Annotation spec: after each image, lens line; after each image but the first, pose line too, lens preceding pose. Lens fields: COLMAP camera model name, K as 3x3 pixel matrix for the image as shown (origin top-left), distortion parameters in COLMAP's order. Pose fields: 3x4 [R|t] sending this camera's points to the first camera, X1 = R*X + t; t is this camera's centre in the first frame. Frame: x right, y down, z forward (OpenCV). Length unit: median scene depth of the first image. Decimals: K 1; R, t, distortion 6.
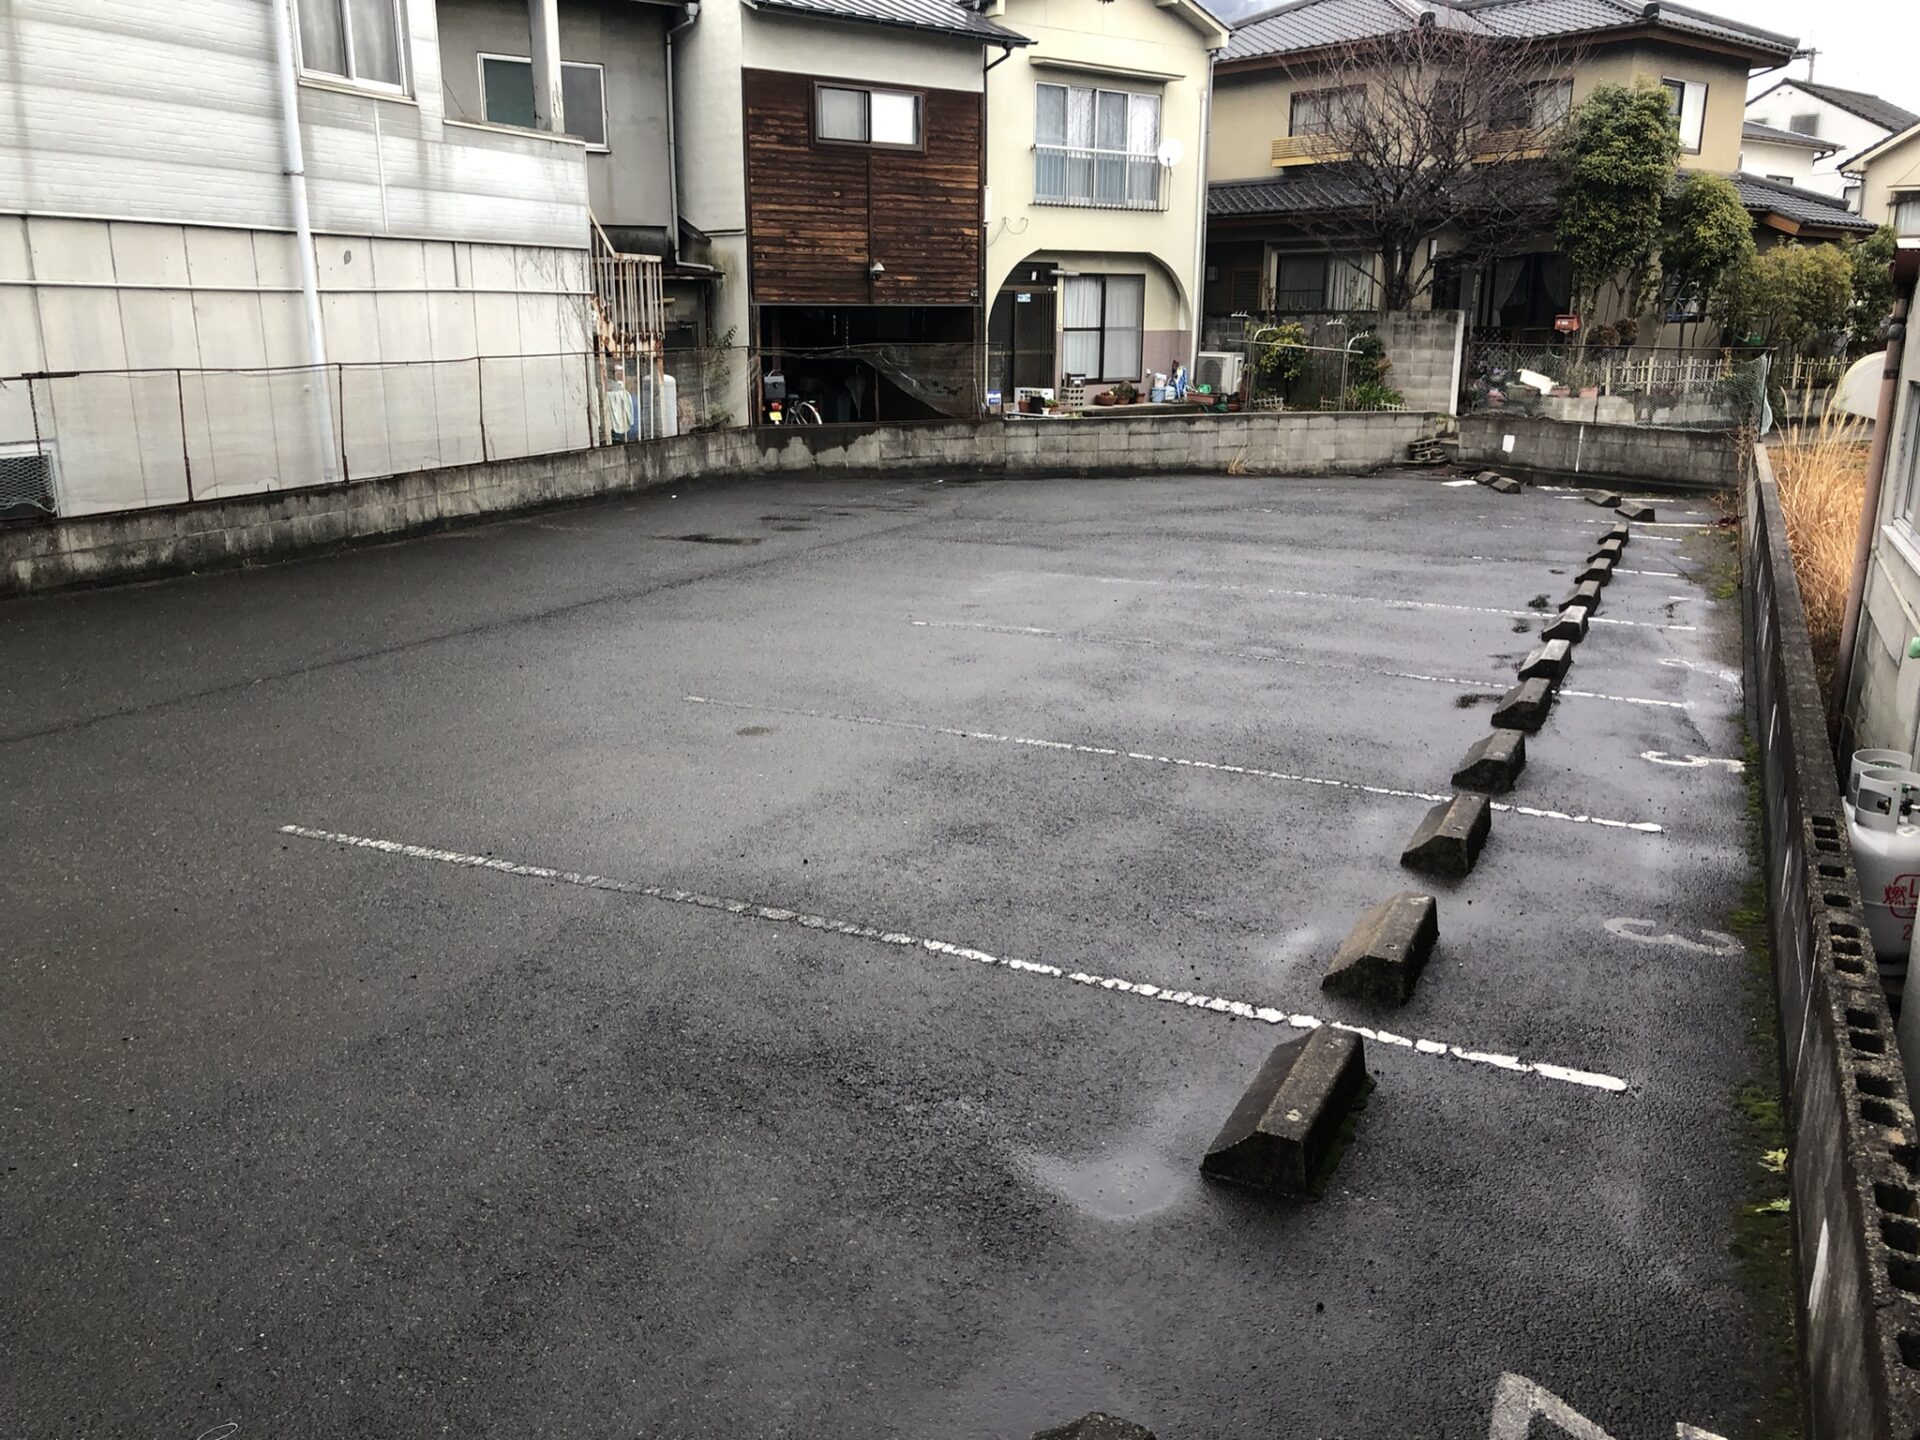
lens RADIAL K [[1568.2, 0, 940.0], [0, 1568.2, 743.0], [0, 0, 1]] dist [0.012359, -0.011546]
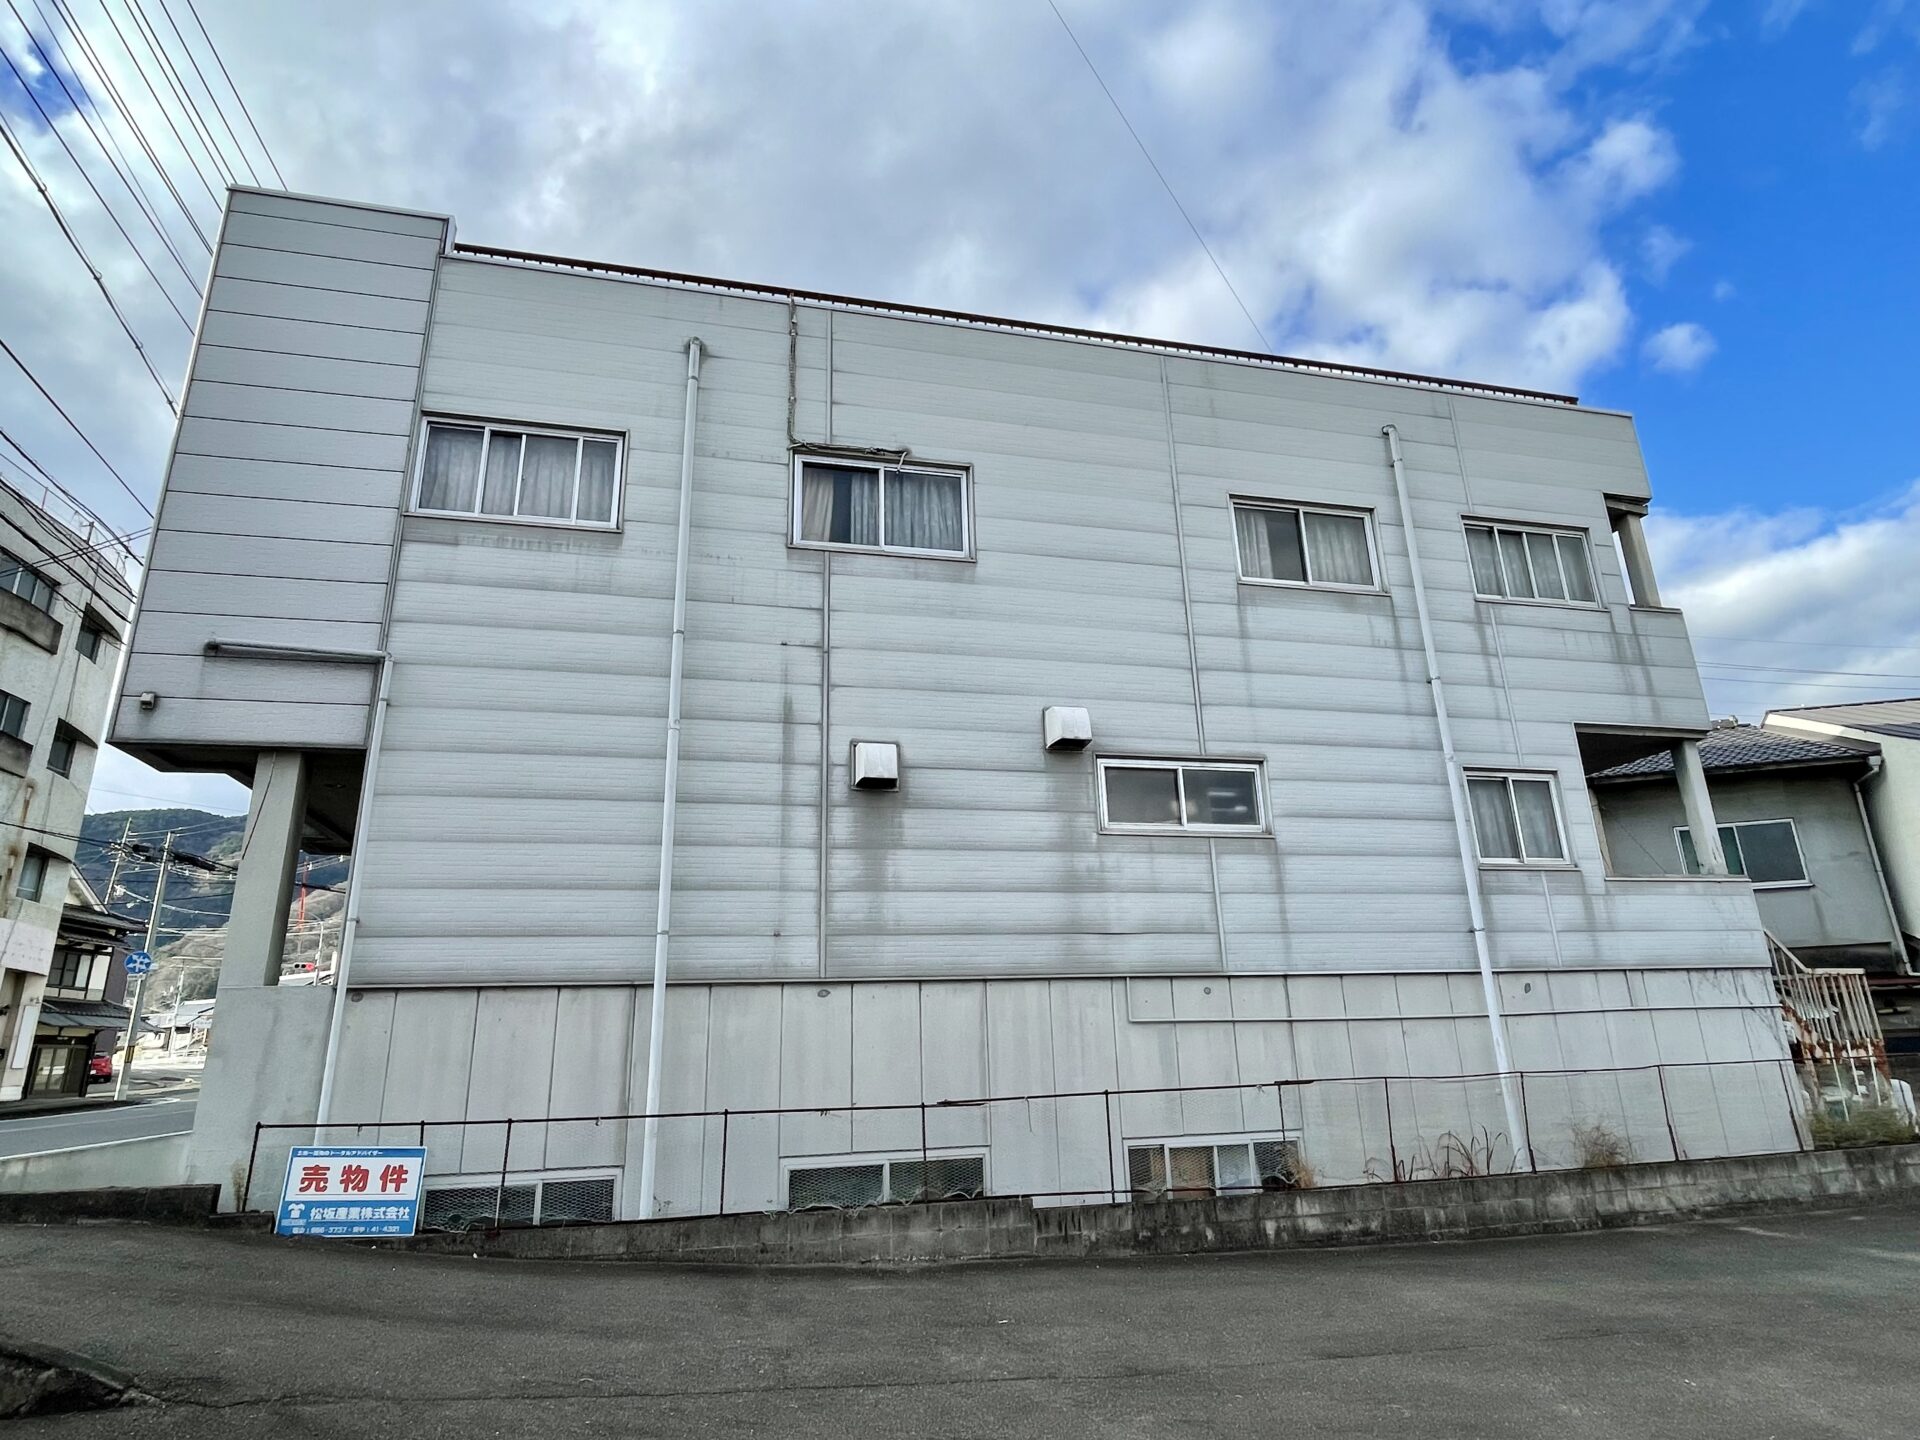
lens RADIAL K [[1057.4, 0, 960.0], [0, 1057.4, 720.0], [0, 0, 1]] dist [-0.002865, -0.000277]
pose [[0.604344, -0.258105, -0.753758, 0.045483], [-0.180988, 0.876863, -0.445370, -0.024813], [0.775894, 0.405578, 0.483213, 0.103607]]
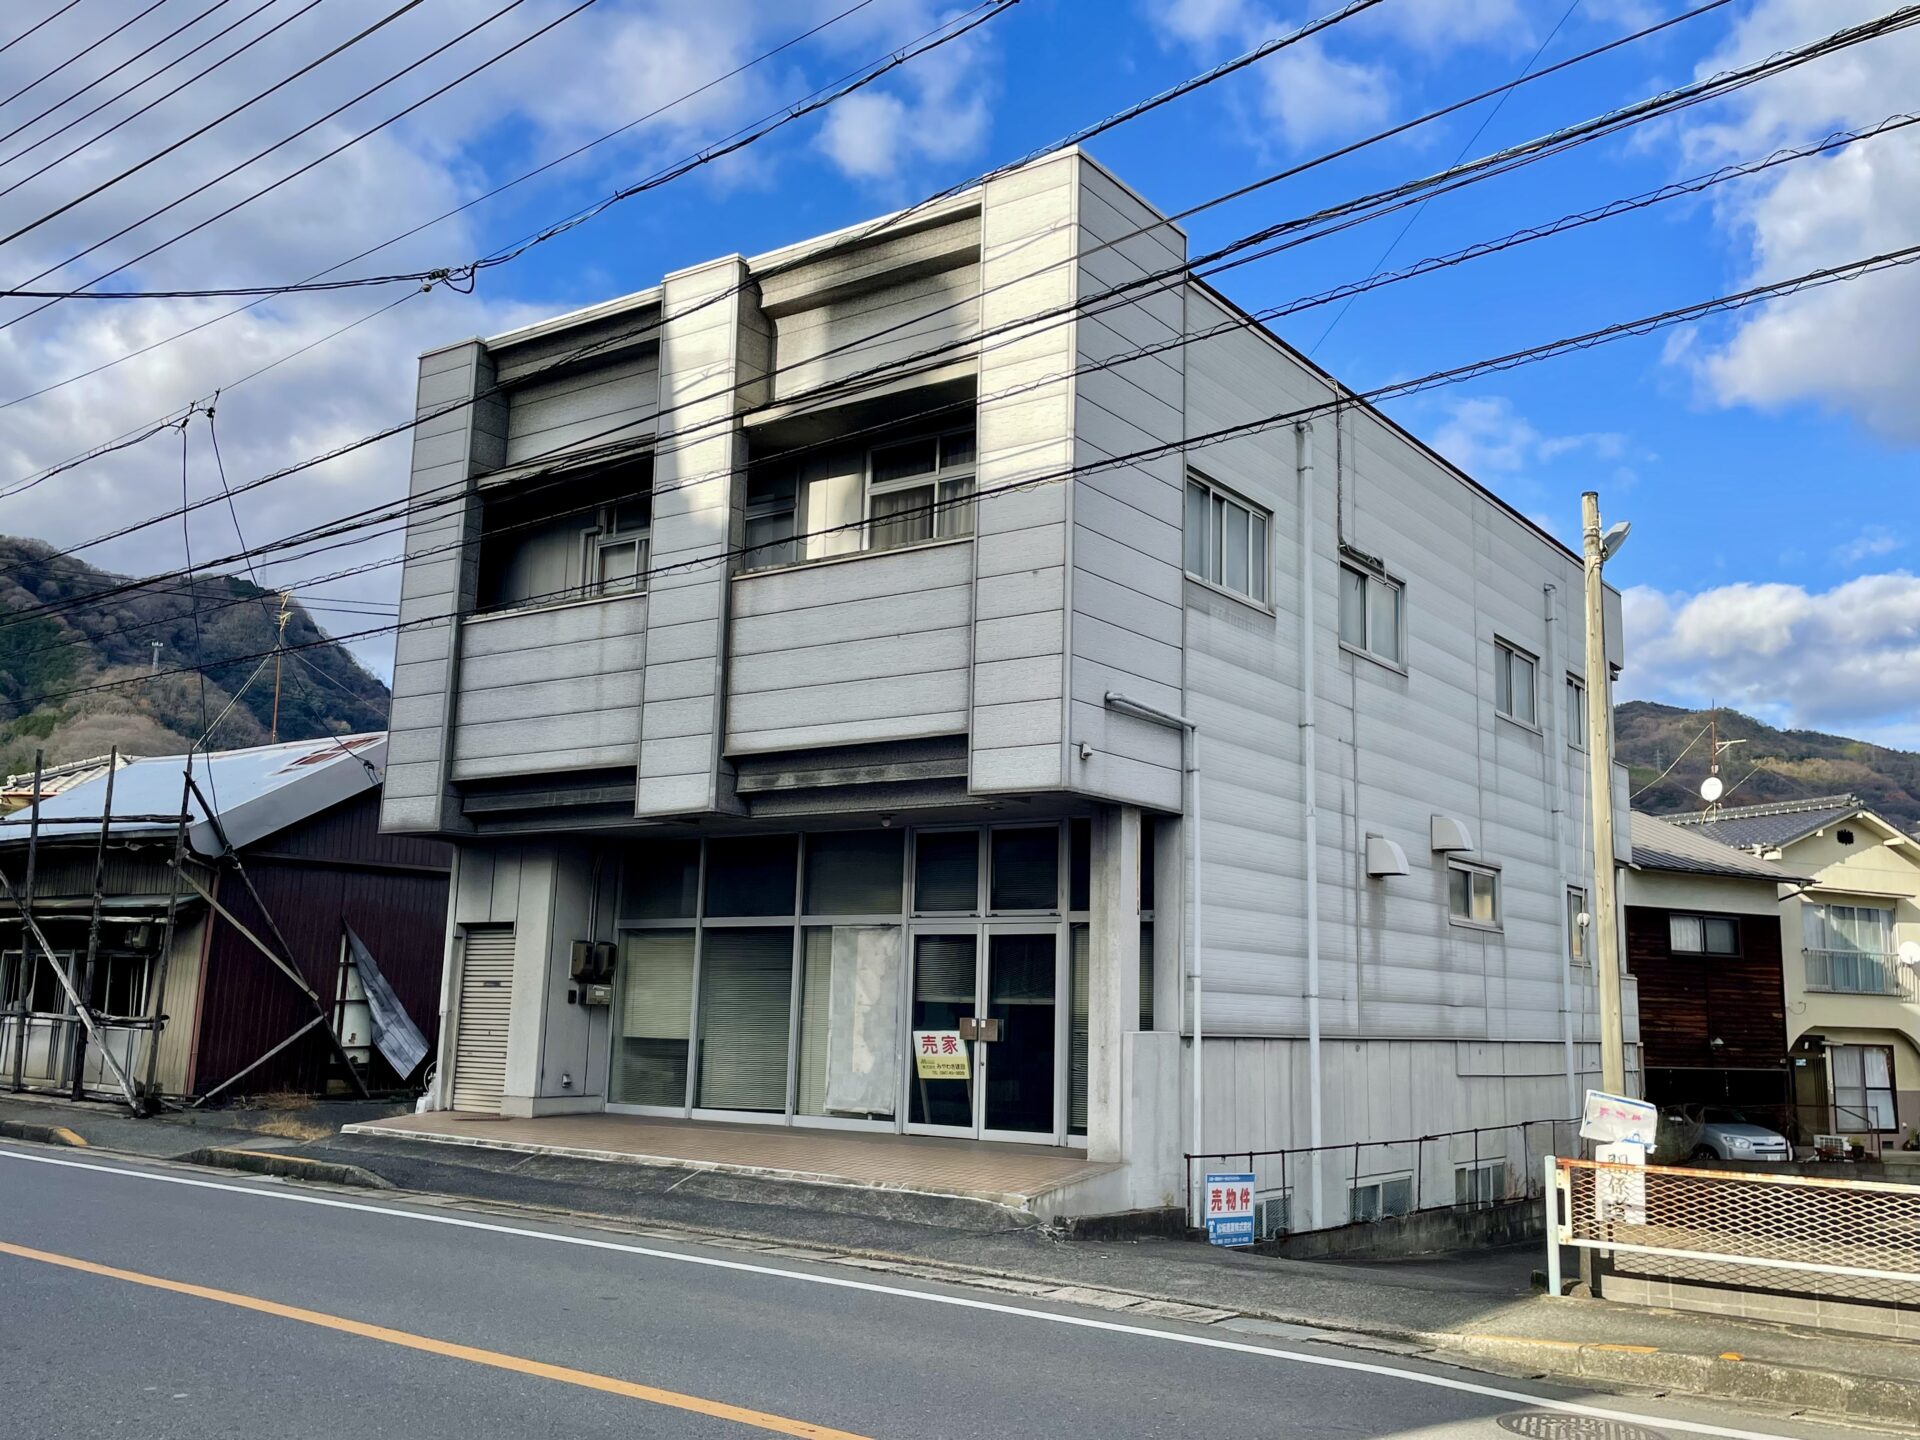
lens RADIAL K [[1719.6, 0, 987.4], [0, 1719.6, 706.3], [0, 0, 1]] dist [0.106613, -0.154957]
pose [[0.978230, -0.012436, -0.207151, -0.504634], [-0.078246, 0.902428, -0.423676, 0.174705], [0.192207, 0.430661, 0.881809, -0.823461]]
